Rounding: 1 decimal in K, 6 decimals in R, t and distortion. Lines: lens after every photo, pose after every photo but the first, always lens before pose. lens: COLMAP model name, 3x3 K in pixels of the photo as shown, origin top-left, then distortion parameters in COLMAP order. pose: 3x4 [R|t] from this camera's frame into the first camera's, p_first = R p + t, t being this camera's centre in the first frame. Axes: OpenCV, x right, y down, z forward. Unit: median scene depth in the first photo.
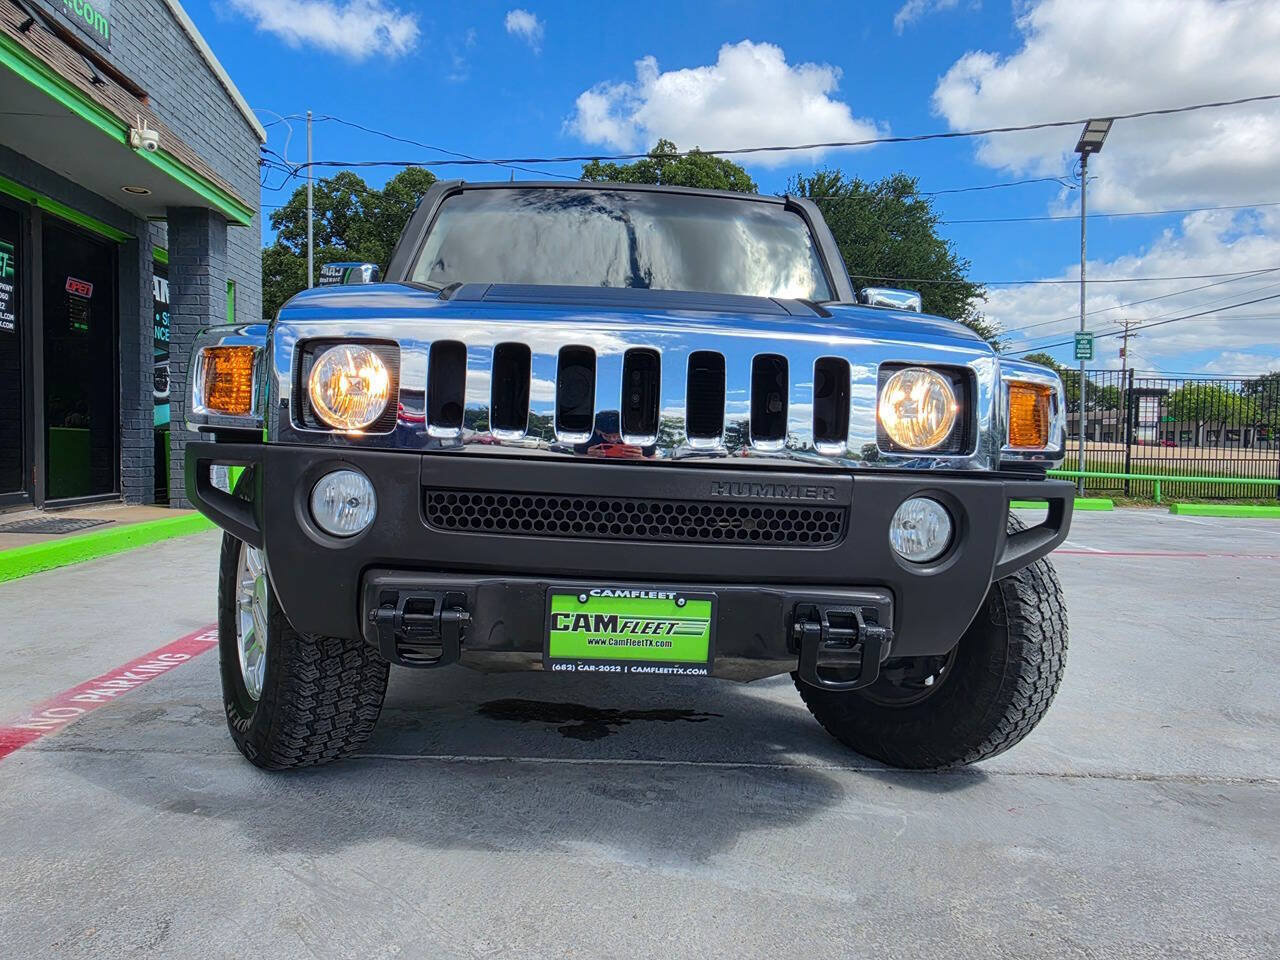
lens RADIAL K [[900.8, 0, 614.1], [0, 900.8, 478.1], [0, 0, 1]] dist [0.010881, -0.004534]
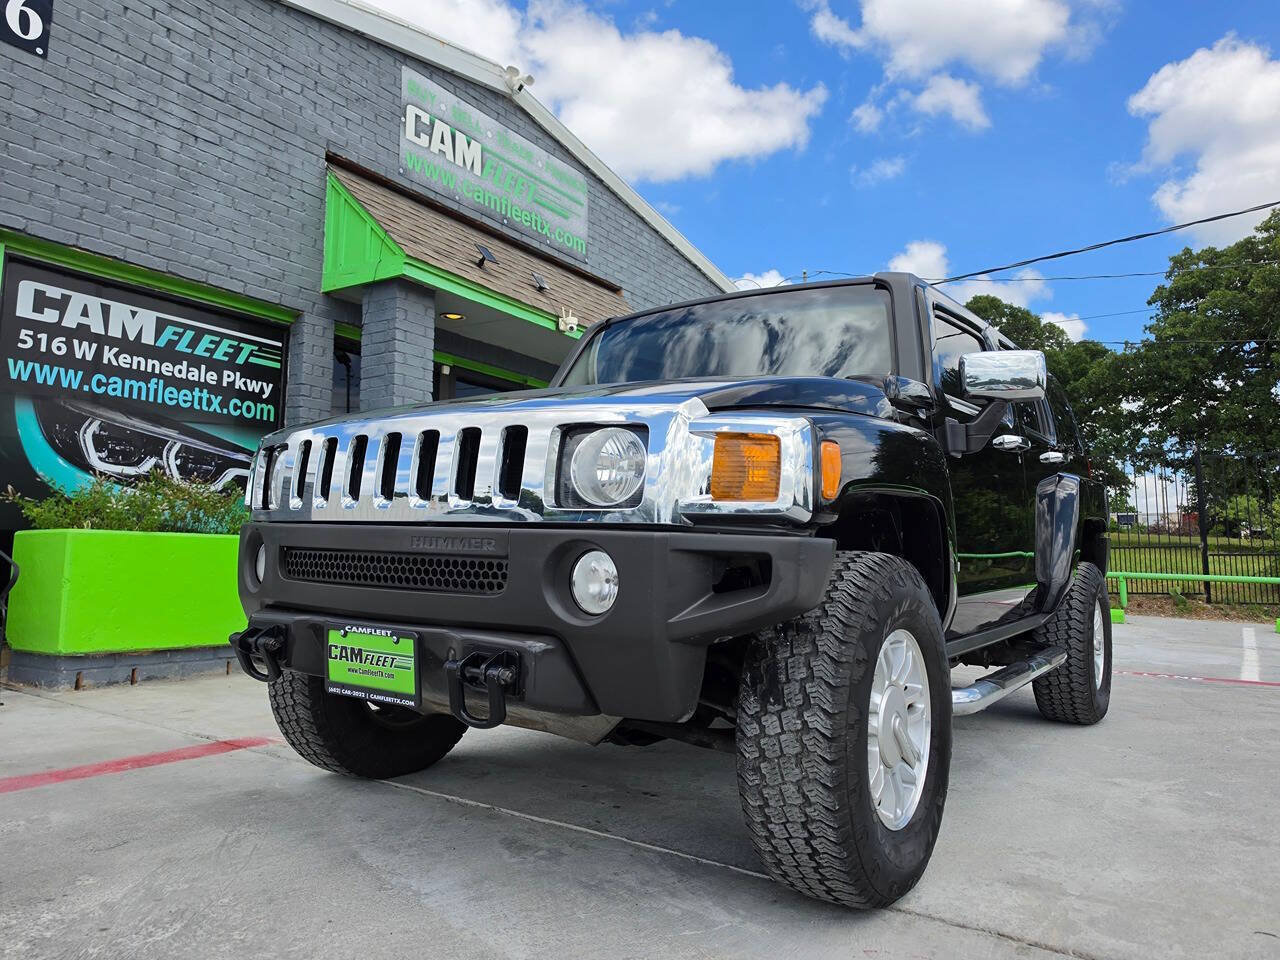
lens RADIAL K [[887.7, 0, 641.4], [0, 887.7, 471.8], [0, 0, 1]] dist [0.094223, -0.145278]
pose [[0.805441, -0.072039, -0.588282, 0.595264], [-0.019952, 0.988727, -0.148394, 0.049985], [0.592340, 0.131260, 0.794924, 0.126180]]
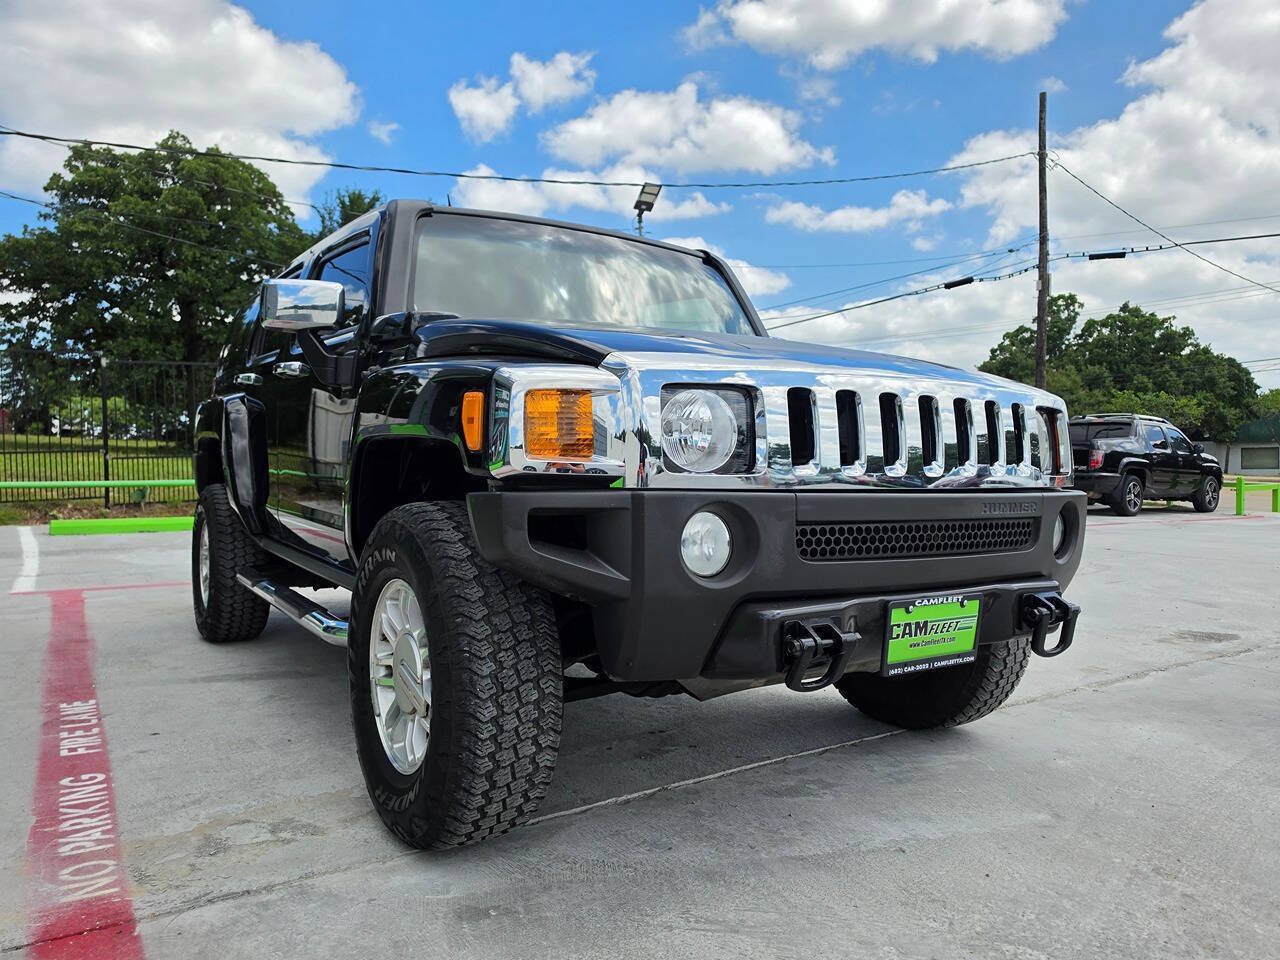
lens RADIAL K [[902.5, 0, 634.0], [0, 902.5, 480.0], [0, 0, 1]] dist [0.000481, -0.000223]
pose [[0.847773, -0.043547, 0.528568, -0.536144], [0.053290, 0.998574, -0.003202, -0.027449], [-0.527675, 0.030882, 0.848885, 0.108774]]
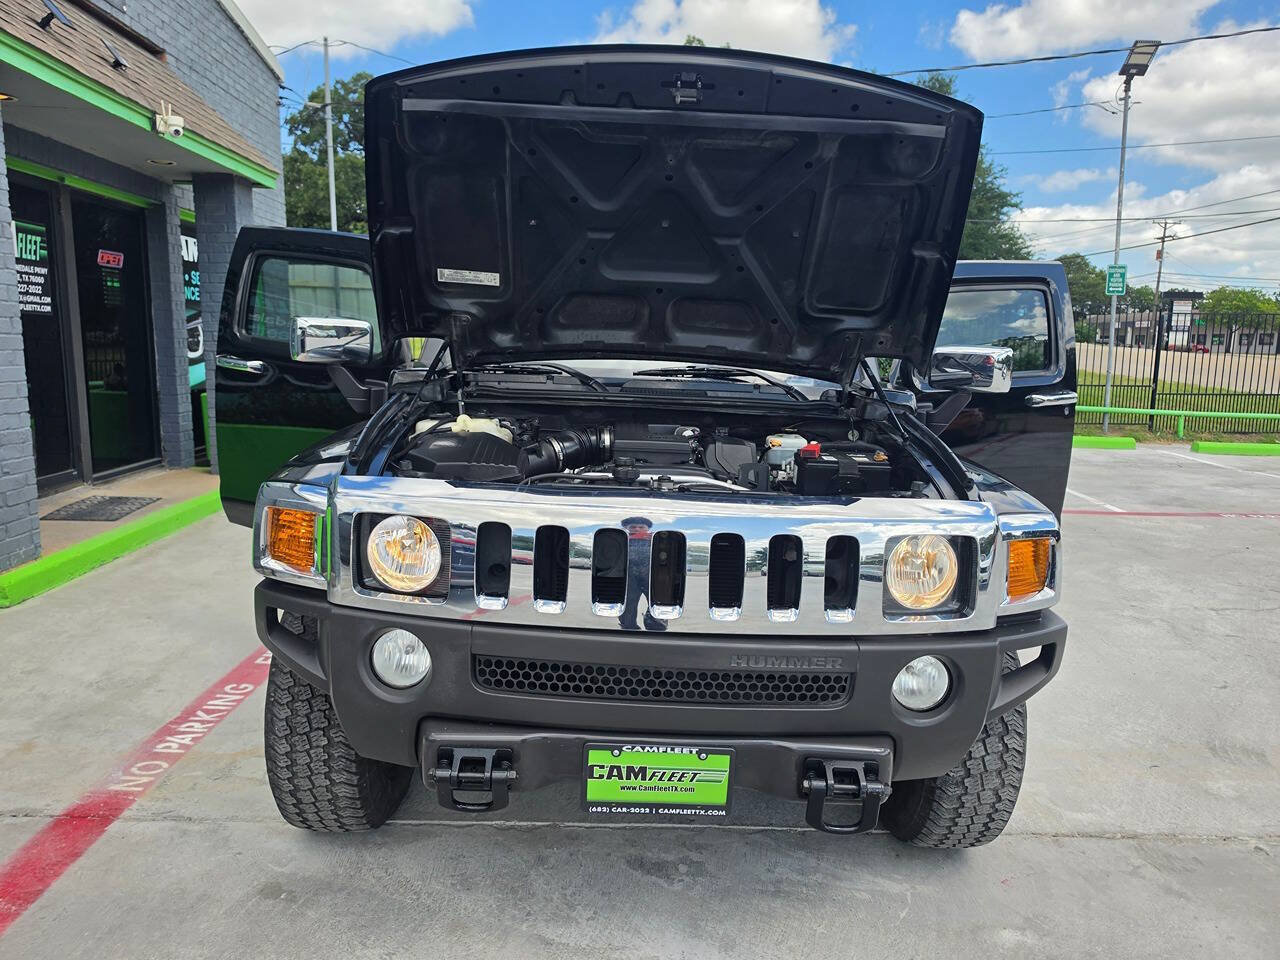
lens RADIAL K [[902.8, 0, 630.7], [0, 902.8, 483.2], [0, 0, 1]] dist [-0.008560, 0.007612]
pose [[0.999937, -0.000189, -0.011237, -0.002053], [0.001505, 0.993106, 0.117209, -0.189297], [0.011137, -0.117219, 0.993044, -0.046372]]
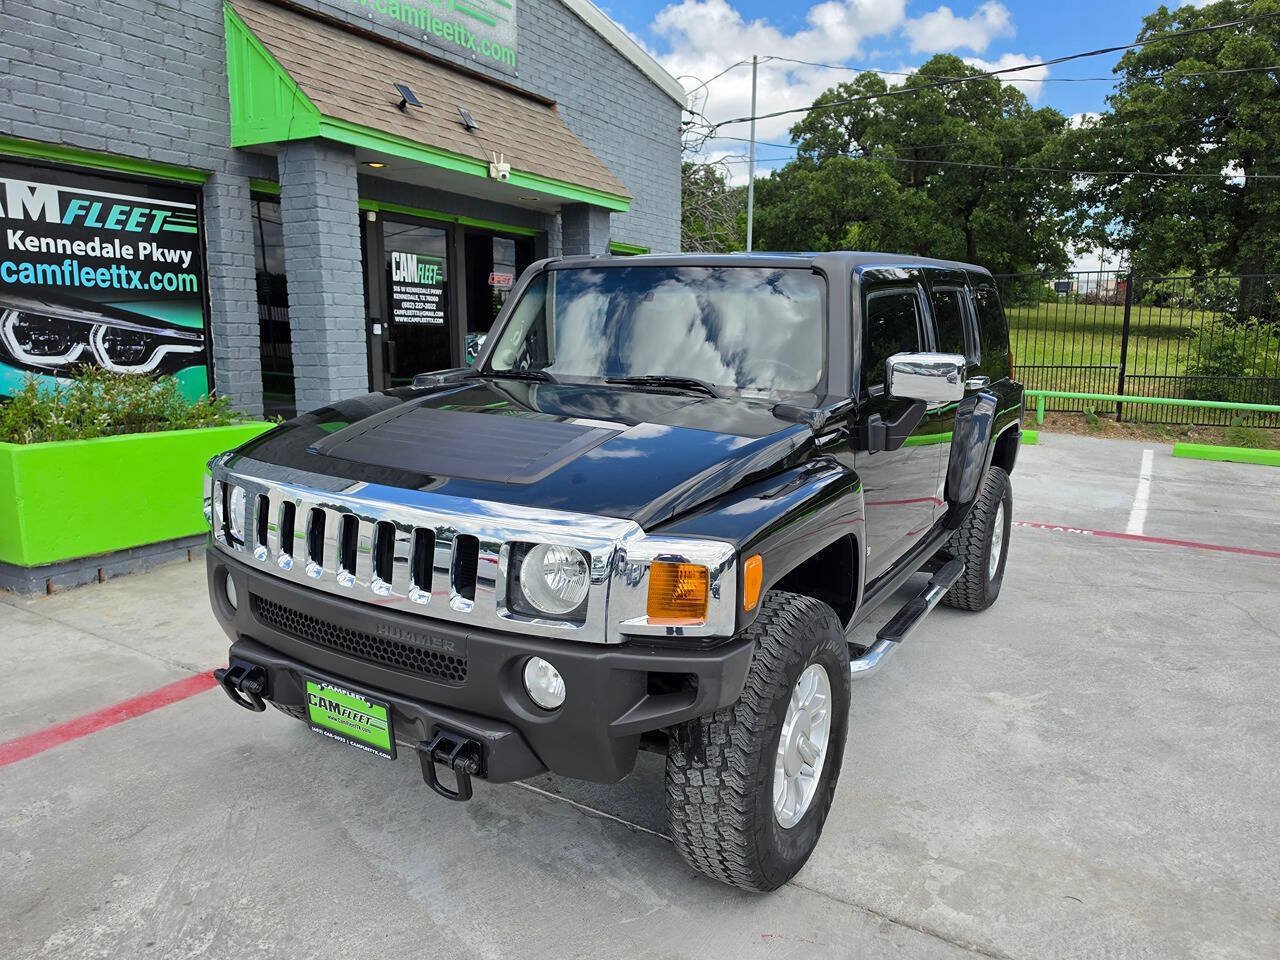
lens RADIAL K [[893.1, 0, 630.0], [0, 893.1, 489.6], [0, 0, 1]] dist [0.047536, -0.062691]
pose [[0.836359, 0.083987, -0.541710, 0.629113], [-0.013956, 0.991136, 0.132119, -0.208220], [0.548005, -0.102939, 0.830117, 0.071682]]
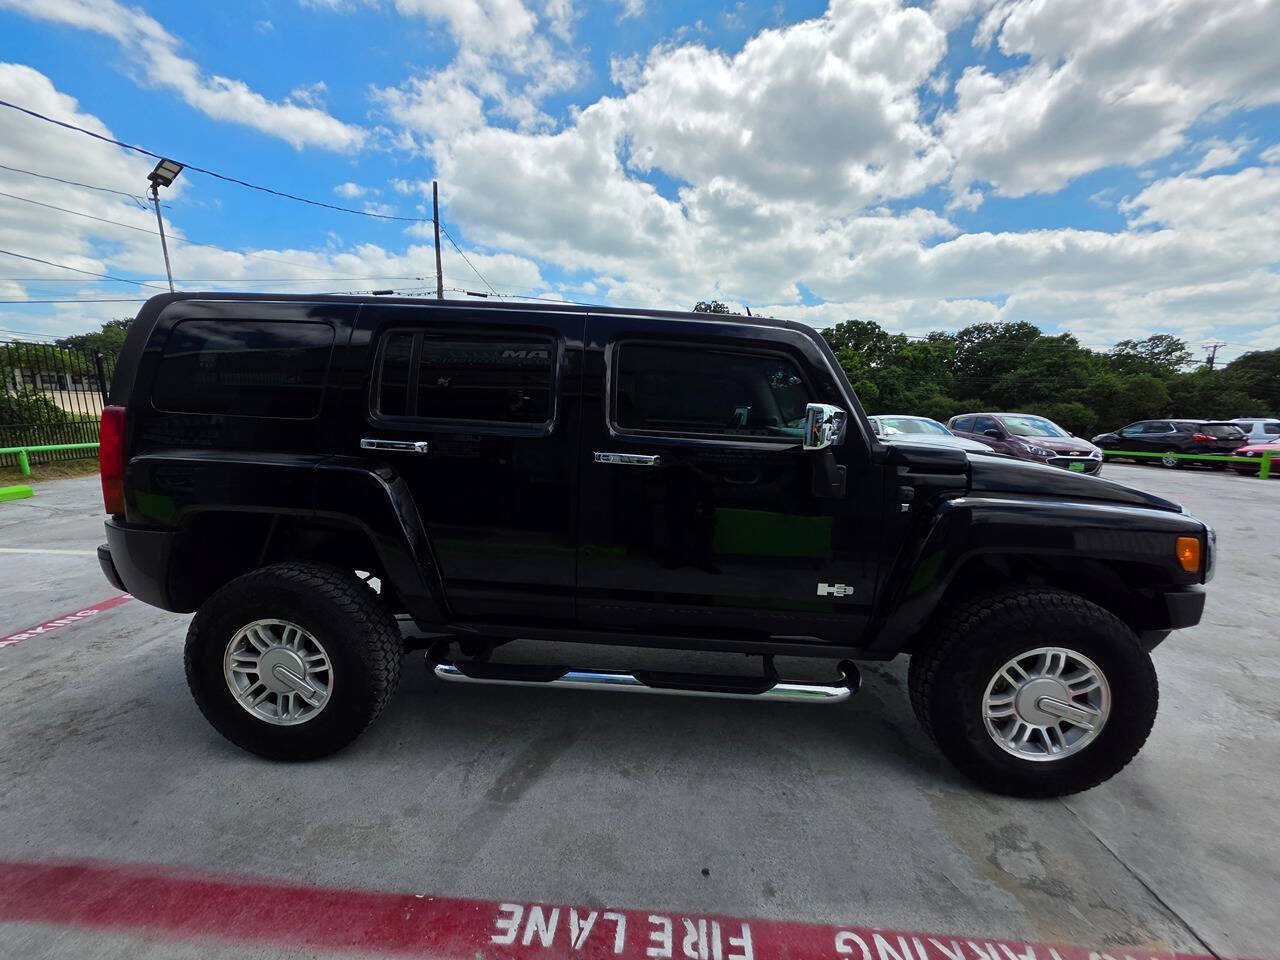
lens RADIAL K [[517.8, 0, 641.7], [0, 517.8, 479.7], [0, 0, 1]] dist [-0.000960, -0.000474]
pose [[0.073788, -0.180601, 0.980785, -0.938565], [0.028996, 0.983438, 0.178908, -0.288967], [-0.996852, 0.015238, 0.077803, 1.261900]]
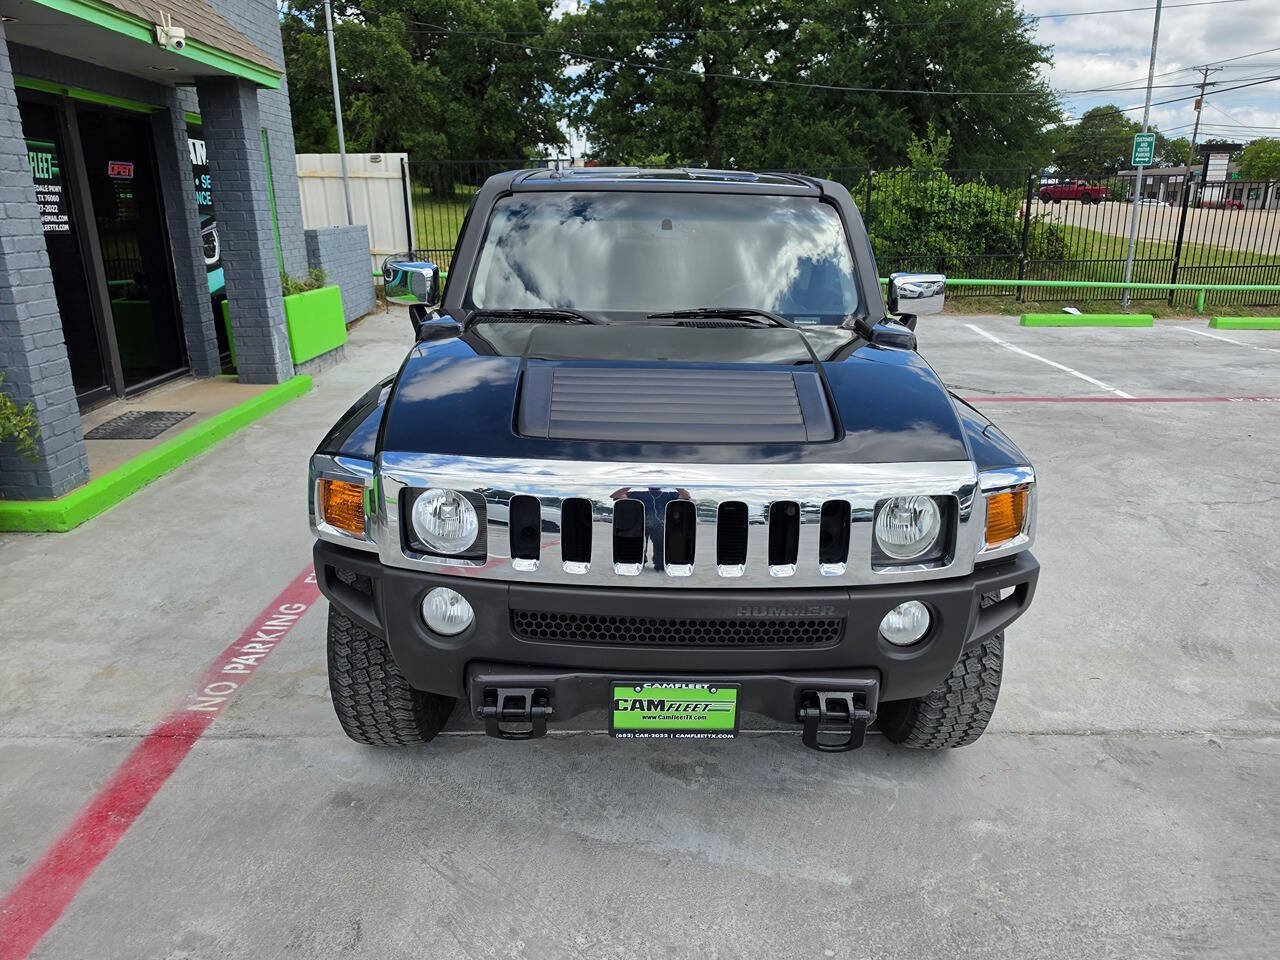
lens RADIAL K [[899.5, 0, 645.0], [0, 899.5, 475.2], [0, 0, 1]] dist [0.008516, -0.007275]
pose [[0.999611, -0.020165, -0.019288, 0.003846], [0.024312, 0.968624, 0.247340, -0.276790], [0.013696, -0.247713, 0.968737, -0.104541]]
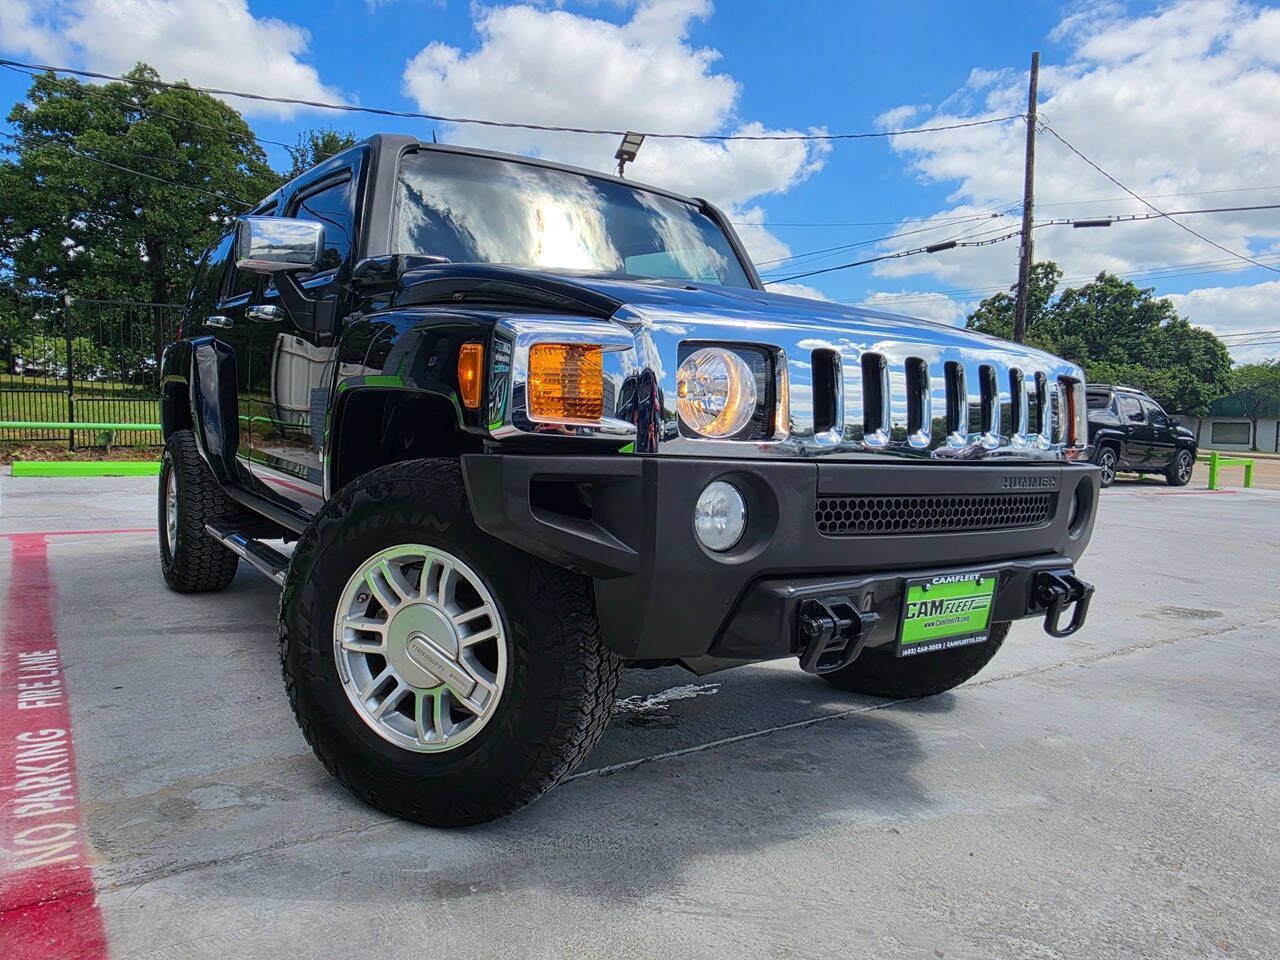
lens RADIAL K [[900.8, 0, 614.1], [0, 900.8, 478.1], [0, 0, 1]] dist [0.010881, -0.004534]
pose [[0.842938, -0.043580, 0.536242, -0.531251], [0.024609, 0.998794, 0.042487, -0.029822], [-0.537447, -0.022618, 0.842994, 0.152018]]
